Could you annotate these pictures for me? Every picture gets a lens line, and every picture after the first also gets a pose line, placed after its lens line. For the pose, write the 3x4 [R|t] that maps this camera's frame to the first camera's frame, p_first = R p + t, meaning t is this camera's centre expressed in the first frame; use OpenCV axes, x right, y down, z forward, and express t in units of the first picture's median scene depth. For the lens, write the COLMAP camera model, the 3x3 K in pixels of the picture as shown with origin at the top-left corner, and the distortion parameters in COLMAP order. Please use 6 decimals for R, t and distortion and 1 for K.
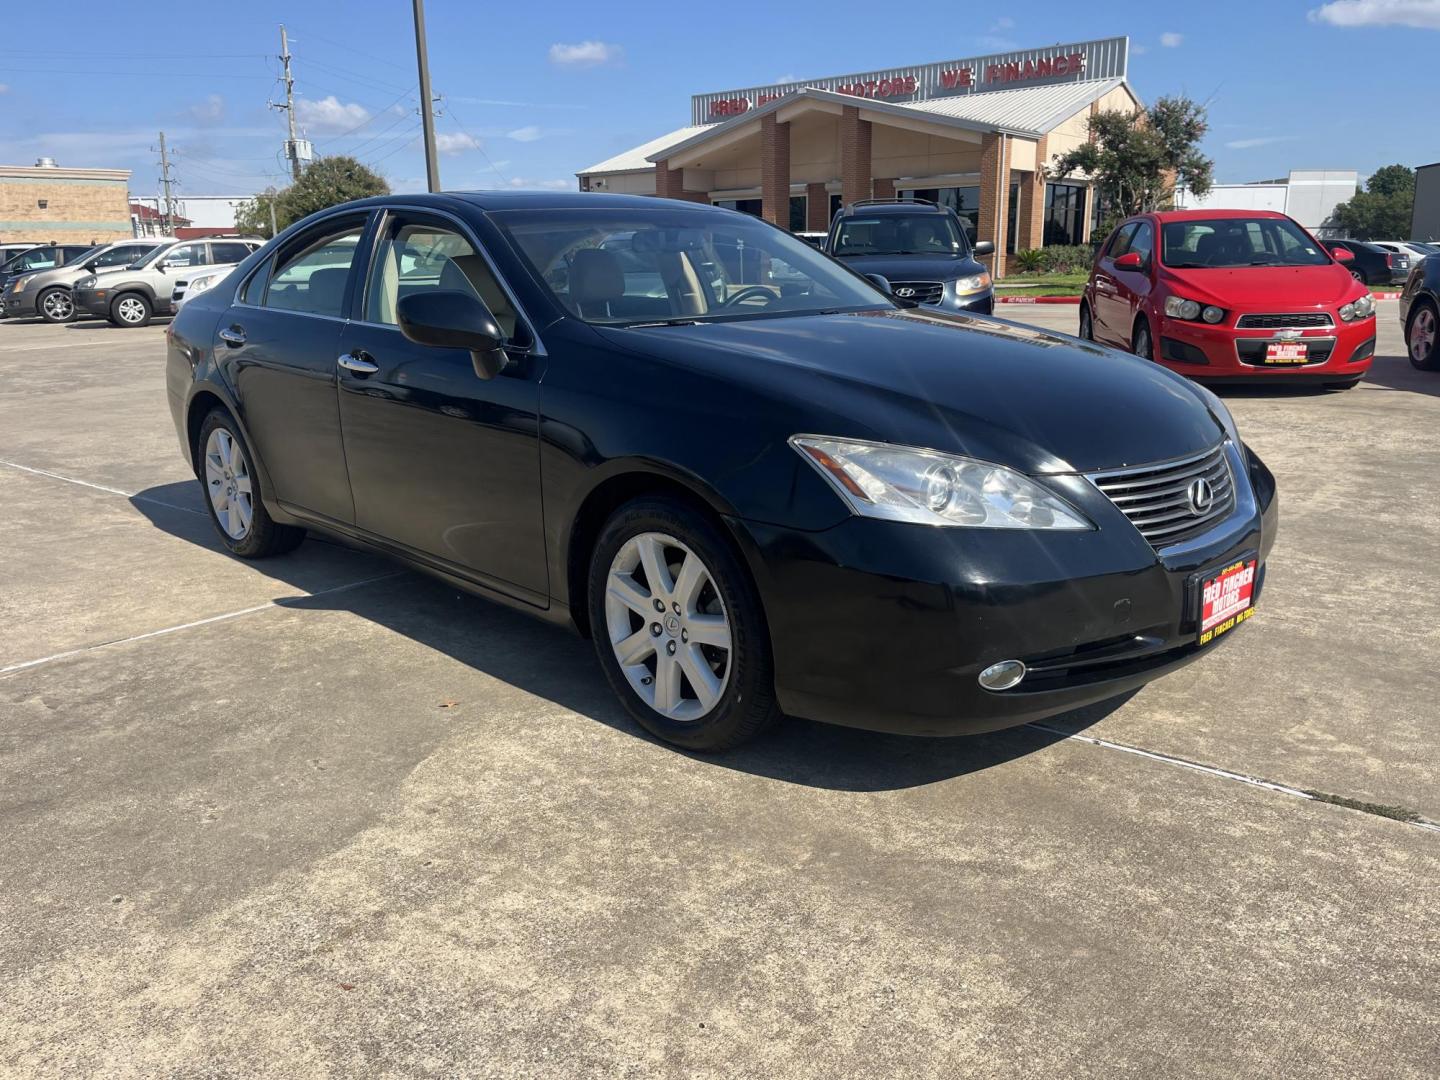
lens RADIAL K [[1087.7, 0, 722.8], [0, 1087.7, 546.0], [0, 0, 1]] dist [0.095027, -0.138990]
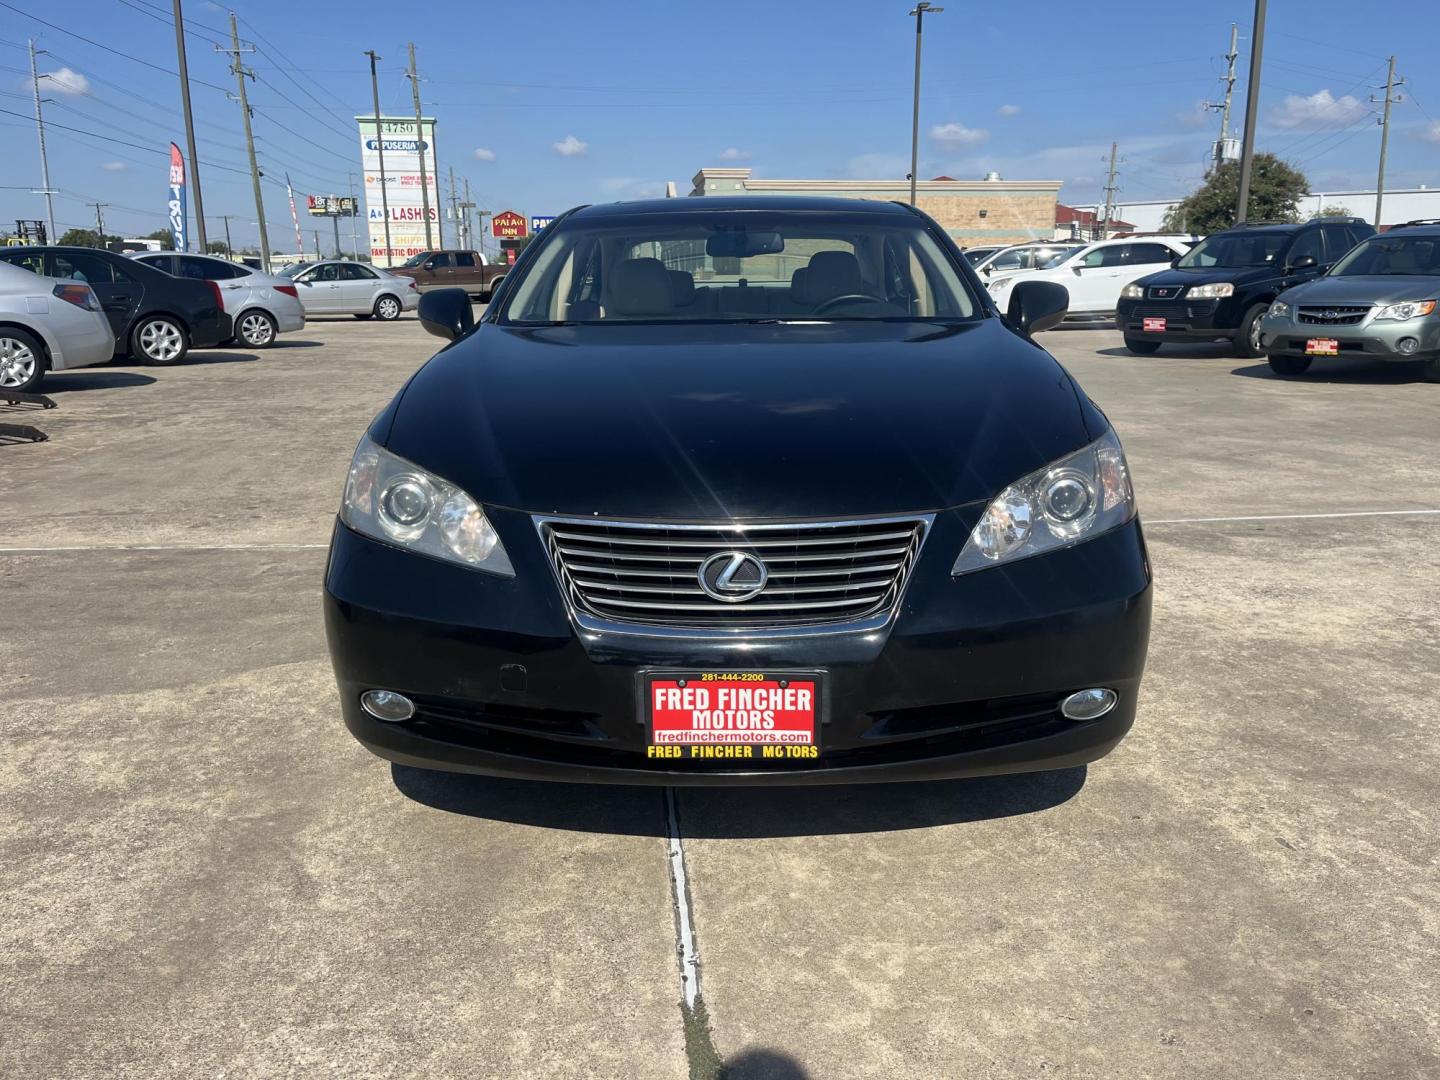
lens RADIAL K [[1089.2, 0, 720.0], [0, 1089.2, 540.0], [0, 0, 1]] dist [0.049591, -0.043915]
pose [[0.701795, 0.177552, -0.689898, 0.286253], [-0.182094, 0.980980, 0.067230, -0.036119], [0.688713, 0.078445, 0.720778, 0.135085]]
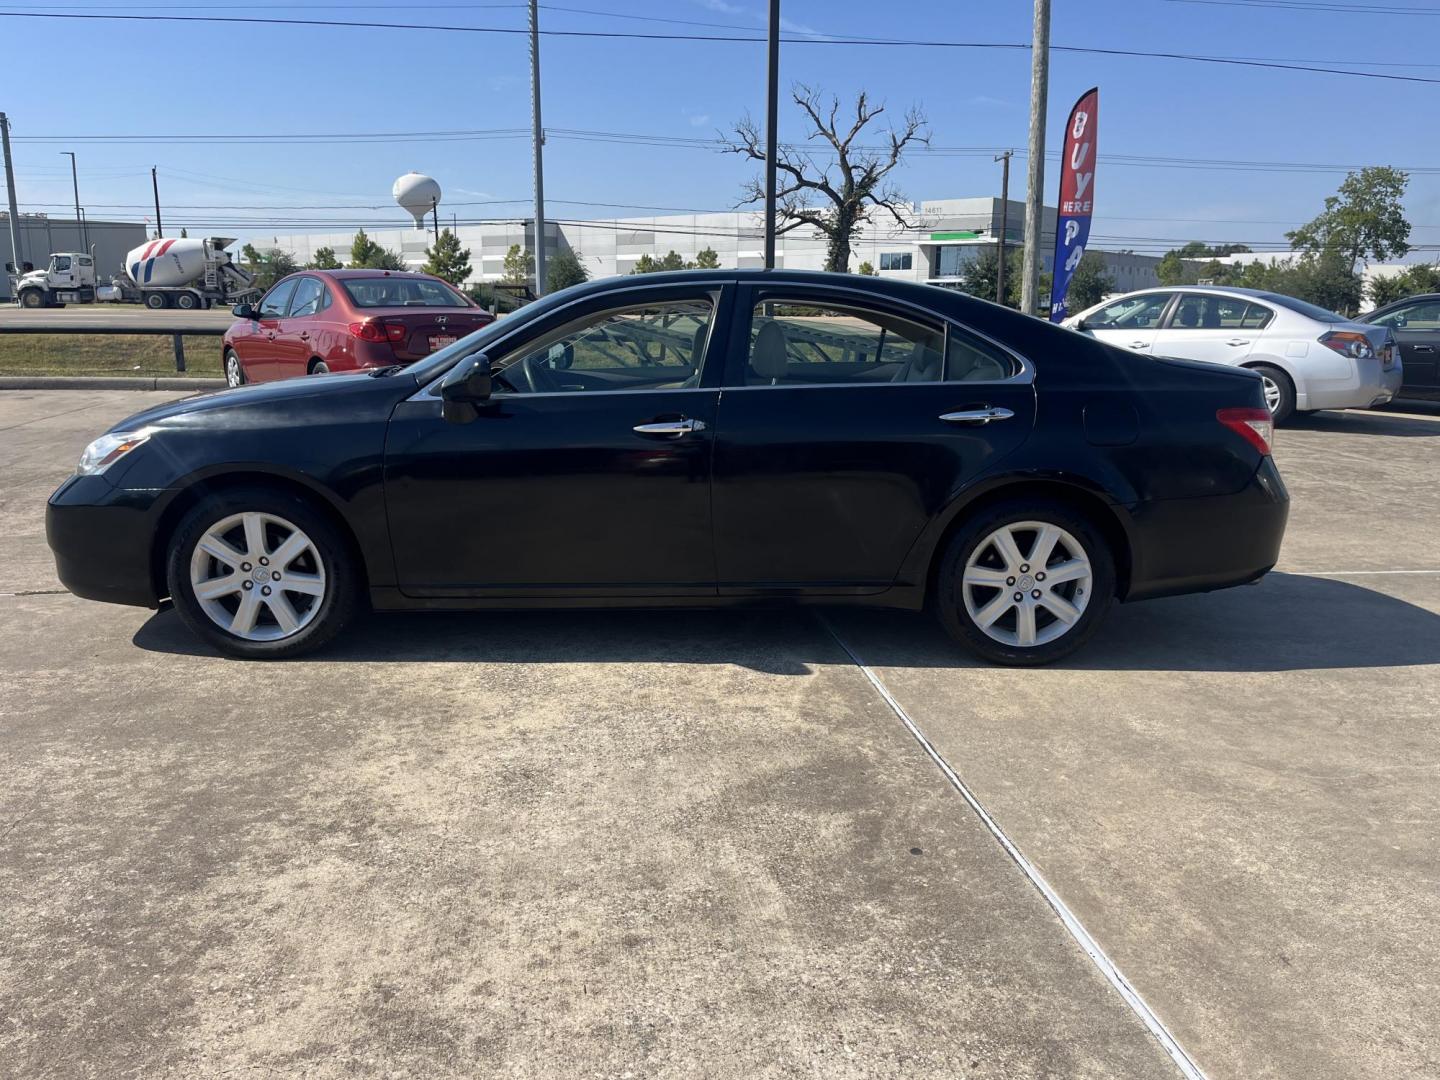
lens RADIAL K [[1073.6, 0, 725.0], [0, 1073.6, 556.2], [0, 0, 1]] dist [0.090666, -0.128912]
pose [[-0.678438, 0.173298, -0.713926, 0.325626], [-0.183978, 0.900737, 0.393477, -0.240772], [0.711248, 0.398296, -0.579212, 0.858331]]
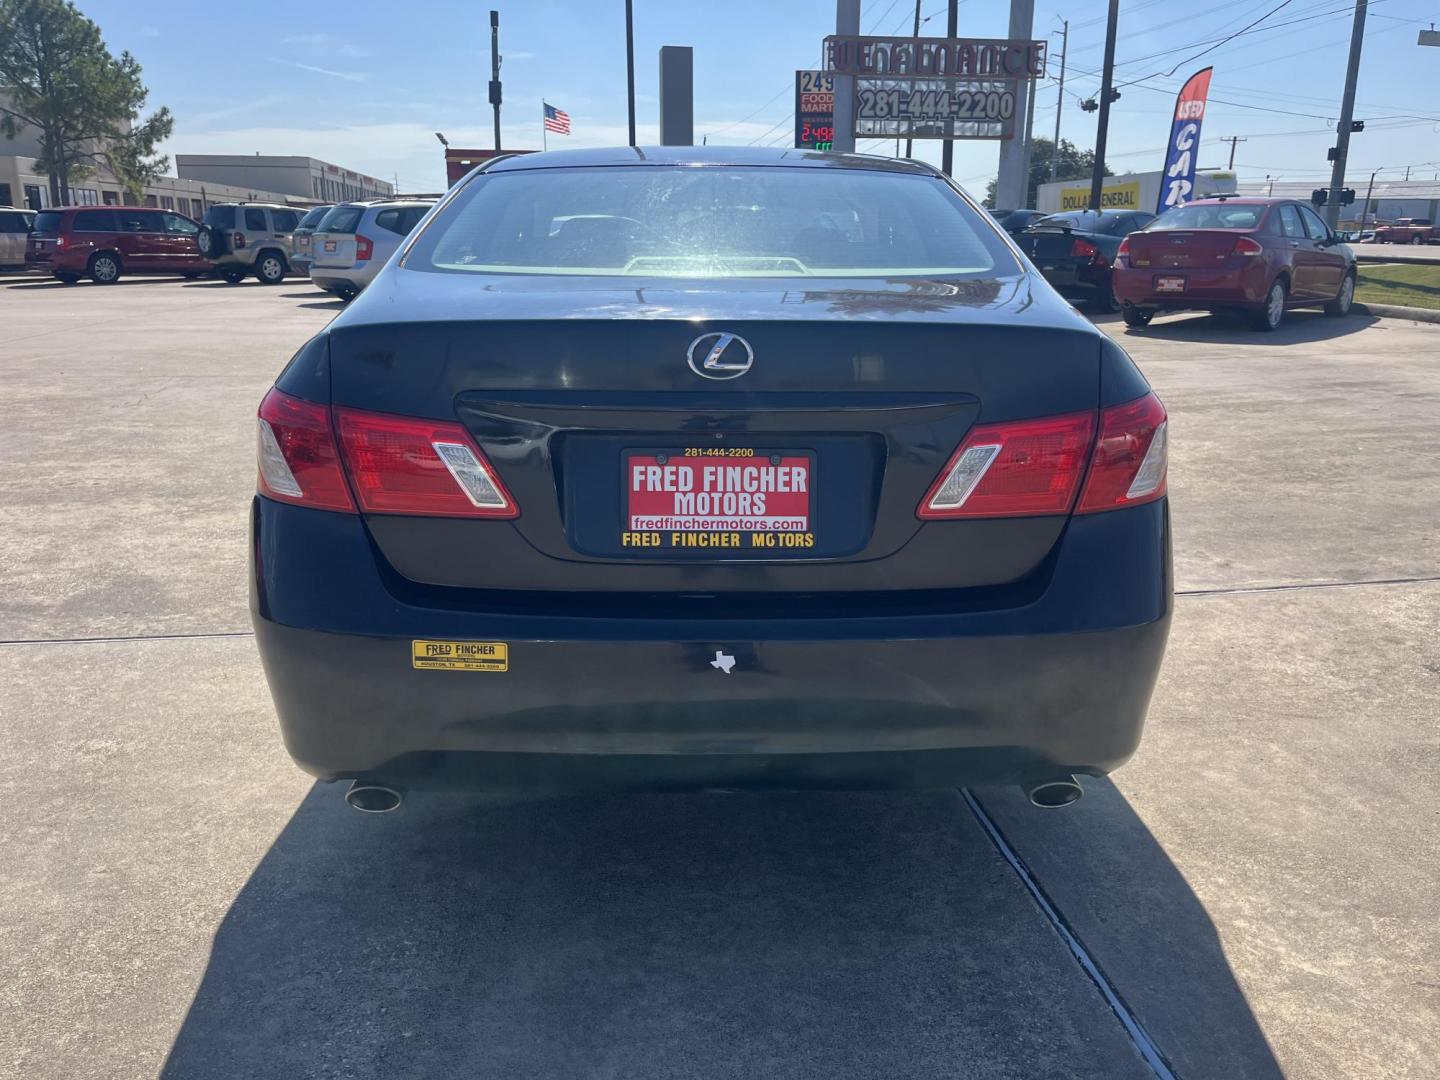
lens RADIAL K [[1087.5, 0, 730.5], [0, 1087.5, 543.8], [0, 0, 1]] dist [0.102353, -0.140826]
pose [[-0.740145, -0.170530, 0.650466, -0.388098], [0.176277, 0.884279, 0.432408, -0.207354], [-0.648932, 0.434707, -0.624434, 0.814063]]
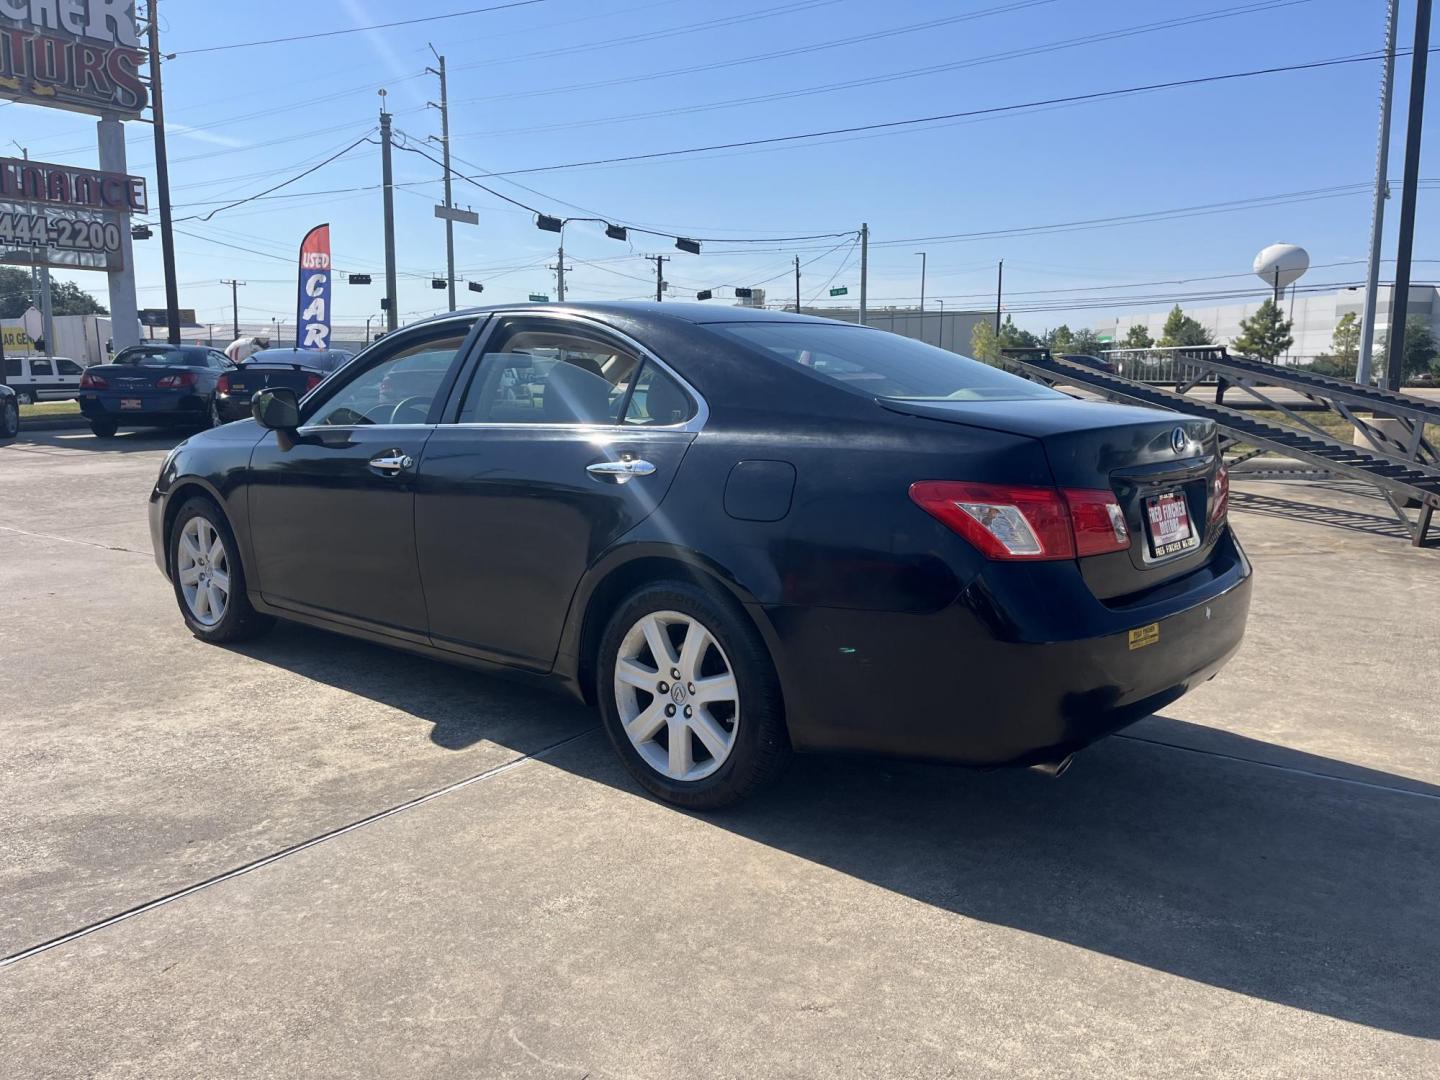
lens RADIAL K [[1087.5, 0, 730.5], [0, 1087.5, 543.8], [0, 0, 1]] dist [0.102353, -0.140826]
pose [[-0.994479, 0.022701, -0.102446, -0.076465], [-0.019627, 0.918841, 0.394139, -0.256777], [0.103080, 0.393973, -0.913323, 0.993773]]
